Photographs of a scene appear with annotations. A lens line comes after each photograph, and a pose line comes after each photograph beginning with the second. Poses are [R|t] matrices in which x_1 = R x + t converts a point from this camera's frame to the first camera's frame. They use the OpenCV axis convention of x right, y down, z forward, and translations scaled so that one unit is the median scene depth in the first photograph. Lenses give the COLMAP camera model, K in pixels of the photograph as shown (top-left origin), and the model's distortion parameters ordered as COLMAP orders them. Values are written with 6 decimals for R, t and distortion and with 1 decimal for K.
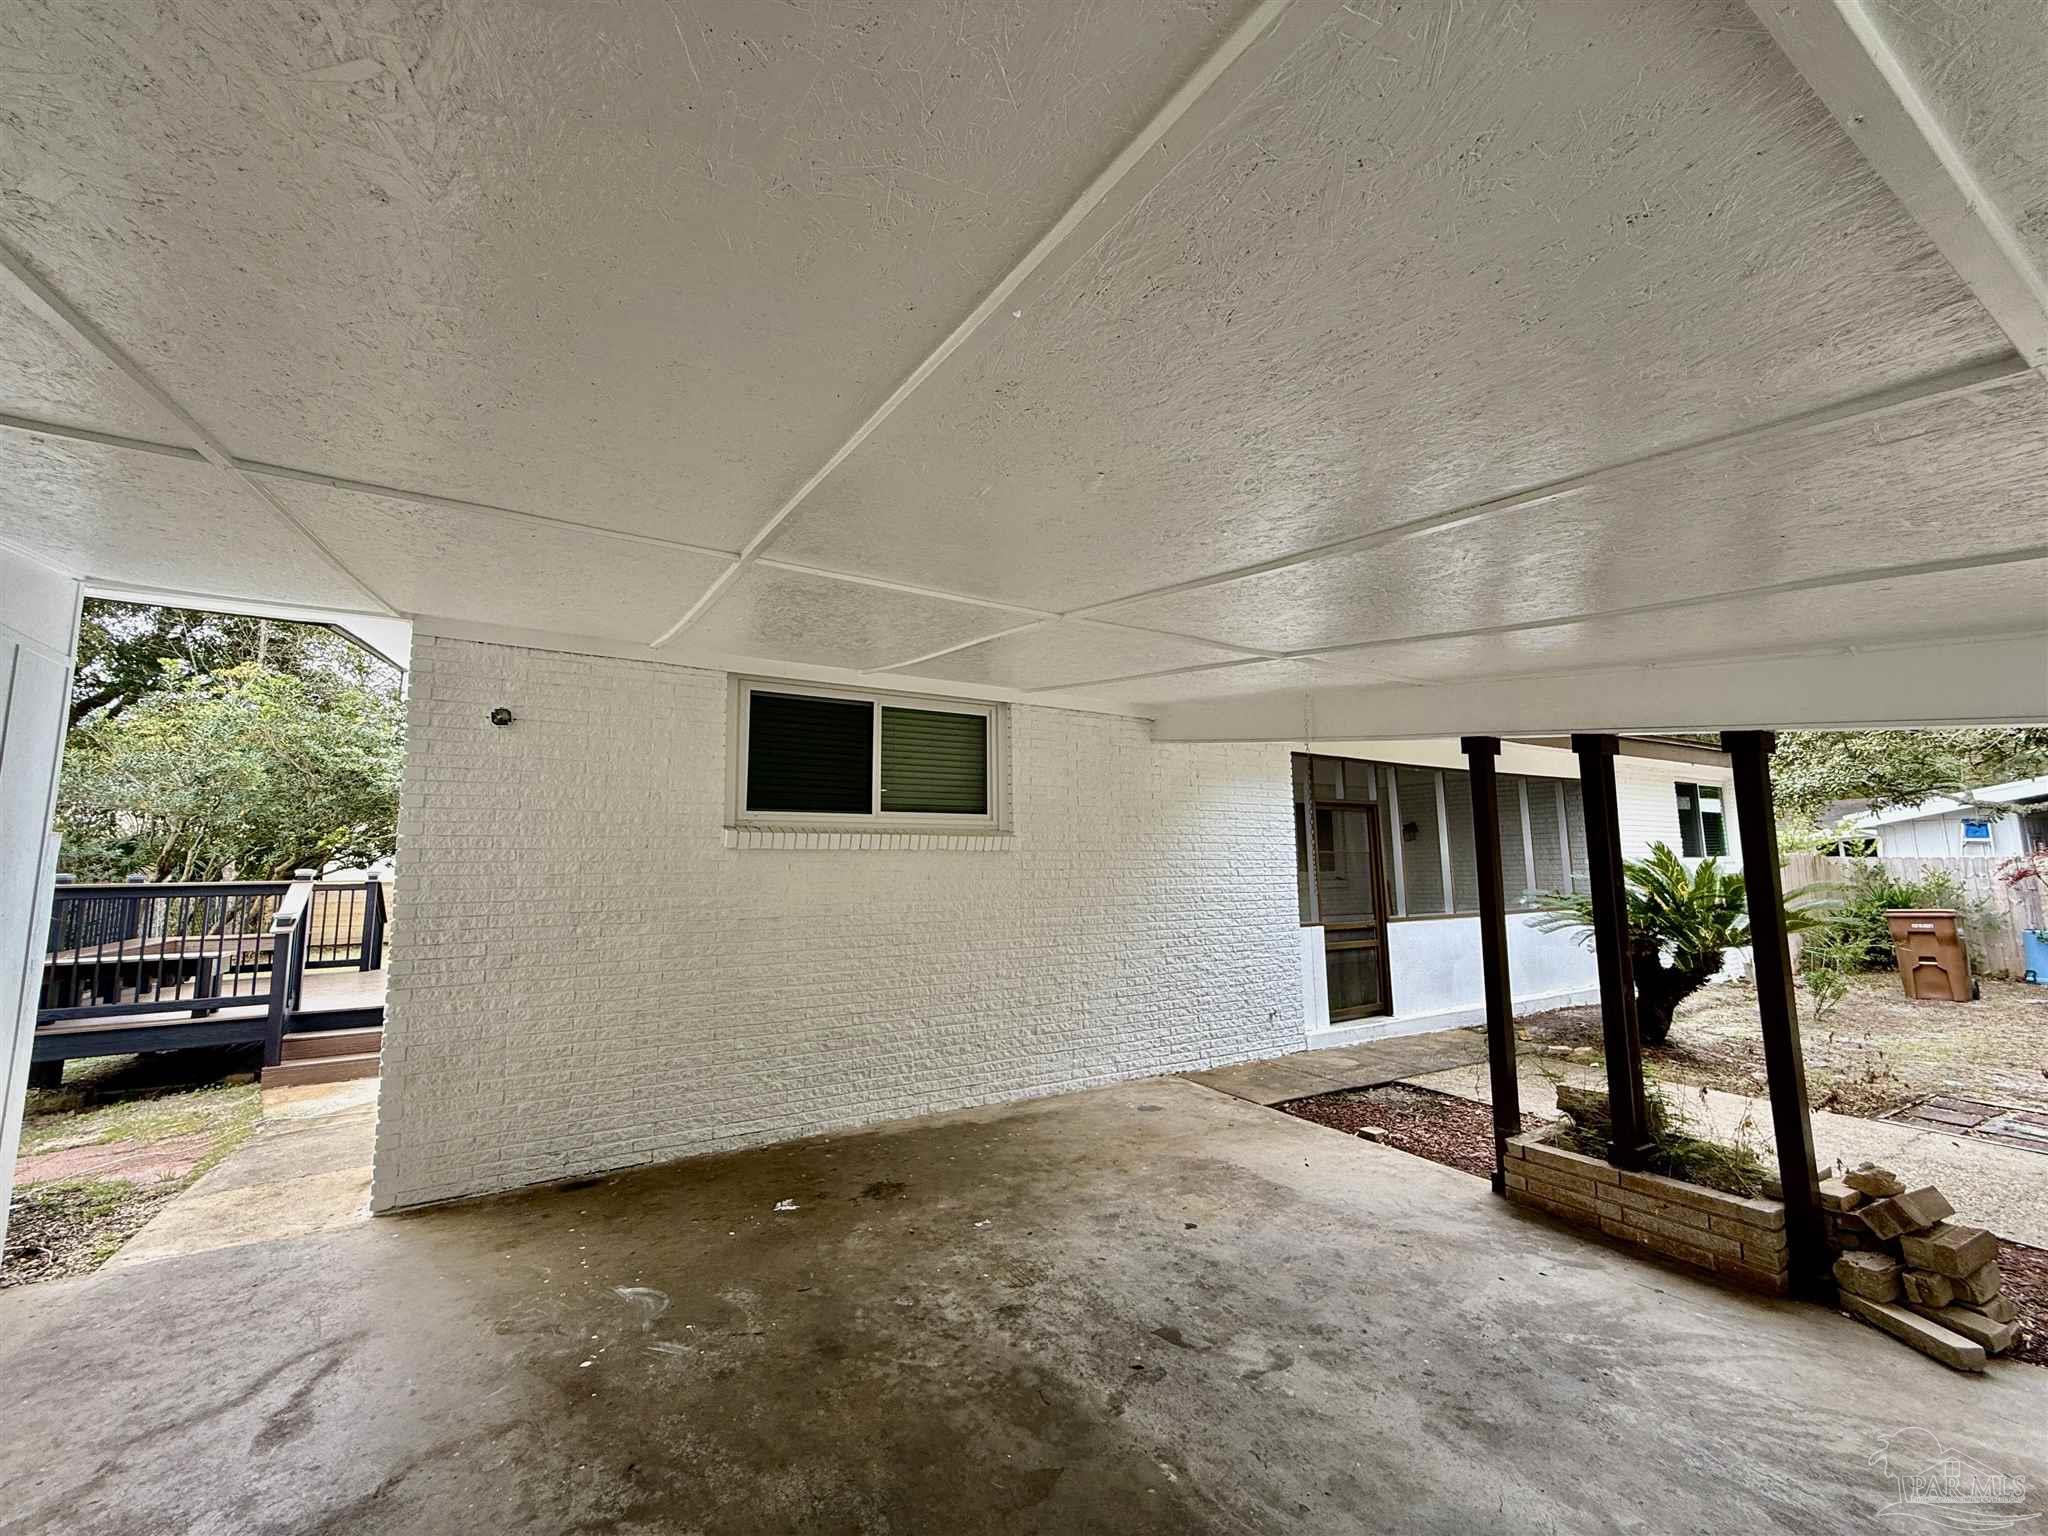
lens RADIAL K [[830.2, 0, 1029.4], [0, 830.2, 769.1], [0, 0, 1]] dist [-0.002065, -0.000272]
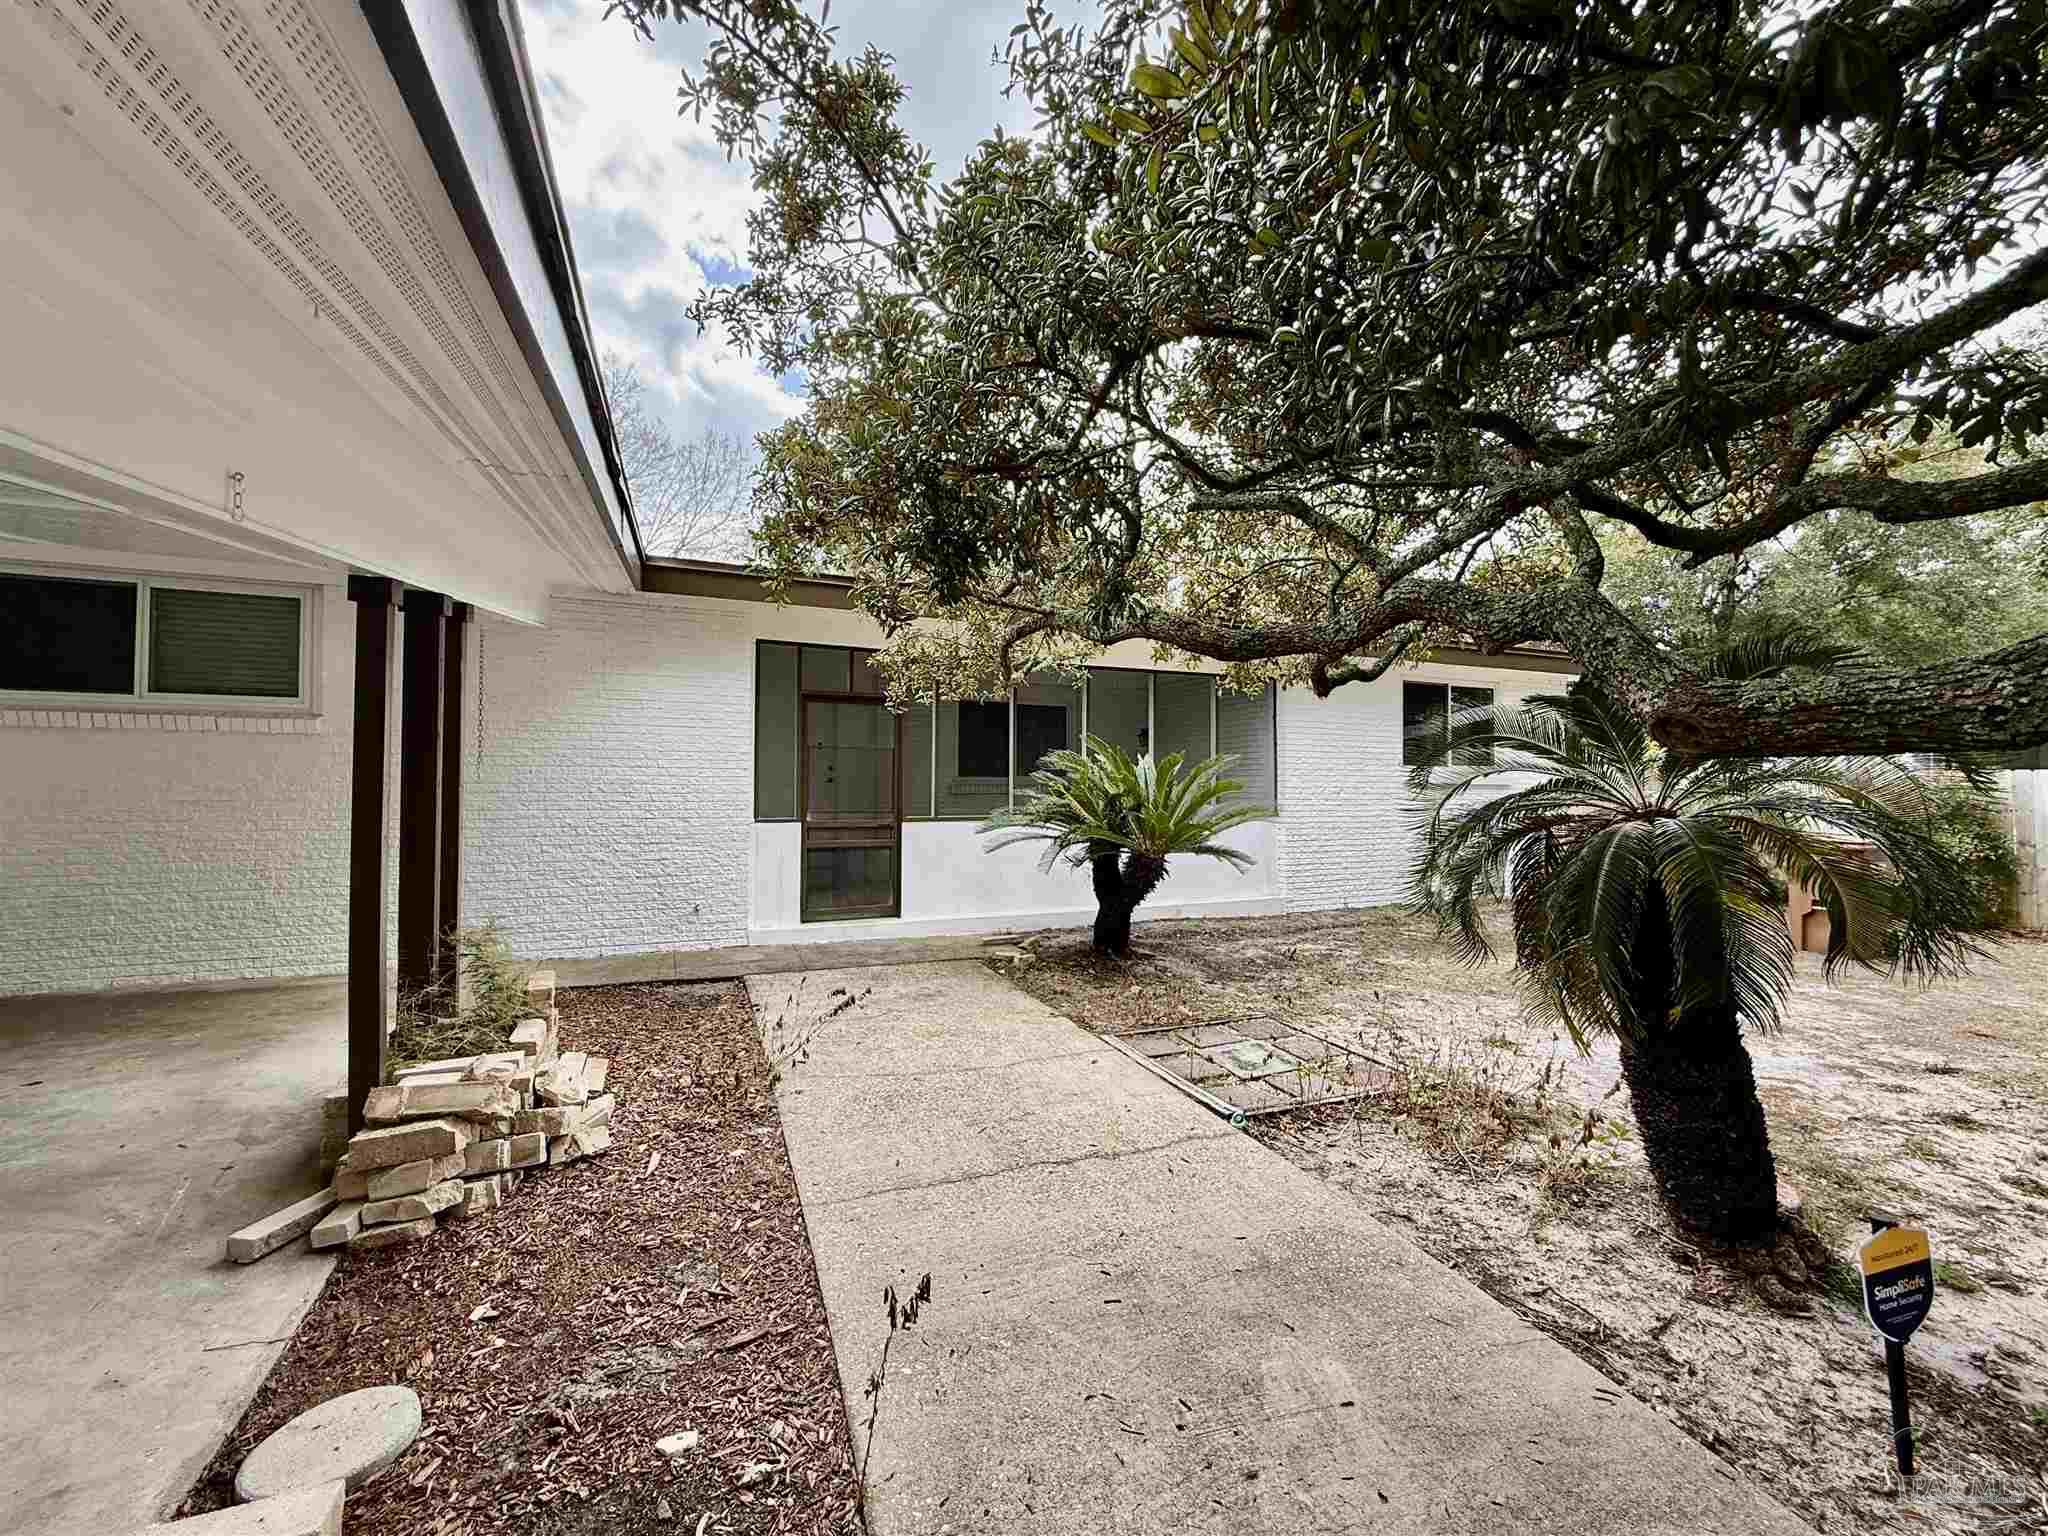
lens RADIAL K [[818.8, 0, 1024.0], [0, 818.8, 768.0], [0, 0, 1]] dist [0.002402, 0.000191]
pose [[0.992124, 0.011172, -0.124761, 0.841811], [0.000631, 0.995556, 0.094174, 0.041000], [0.125259, -0.093511, 0.987707, 0.109157]]
